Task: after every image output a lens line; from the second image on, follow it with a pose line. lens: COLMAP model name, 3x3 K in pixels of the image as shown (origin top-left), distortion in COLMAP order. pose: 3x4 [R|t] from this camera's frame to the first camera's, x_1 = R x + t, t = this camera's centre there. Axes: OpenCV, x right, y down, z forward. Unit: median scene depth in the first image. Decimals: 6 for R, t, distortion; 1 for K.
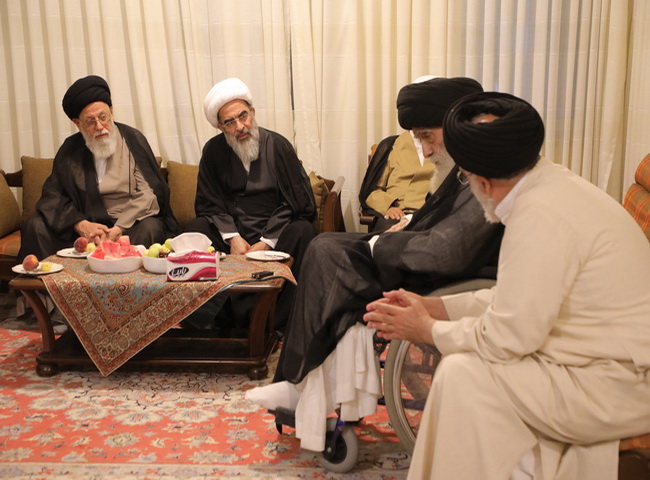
lens RADIAL K [[1010.8, 0, 329.7], [0, 1010.8, 222.2], [0, 0, 1]] dist [0.210834, 0.000000]
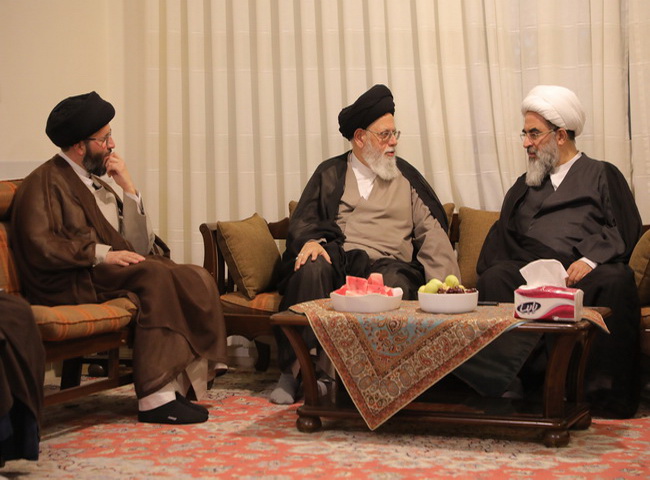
lens RADIAL K [[1728.1, 0, 321.3], [0, 1728.1, 242.5], [0, 0, 1]] dist [0.633192, 0.000000]
pose [[0.964607, 0.003593, -0.263667, 0.113521], [-0.031745, 0.994217, -0.102589, 0.138939], [0.261774, 0.107328, 0.959143, -0.387582]]
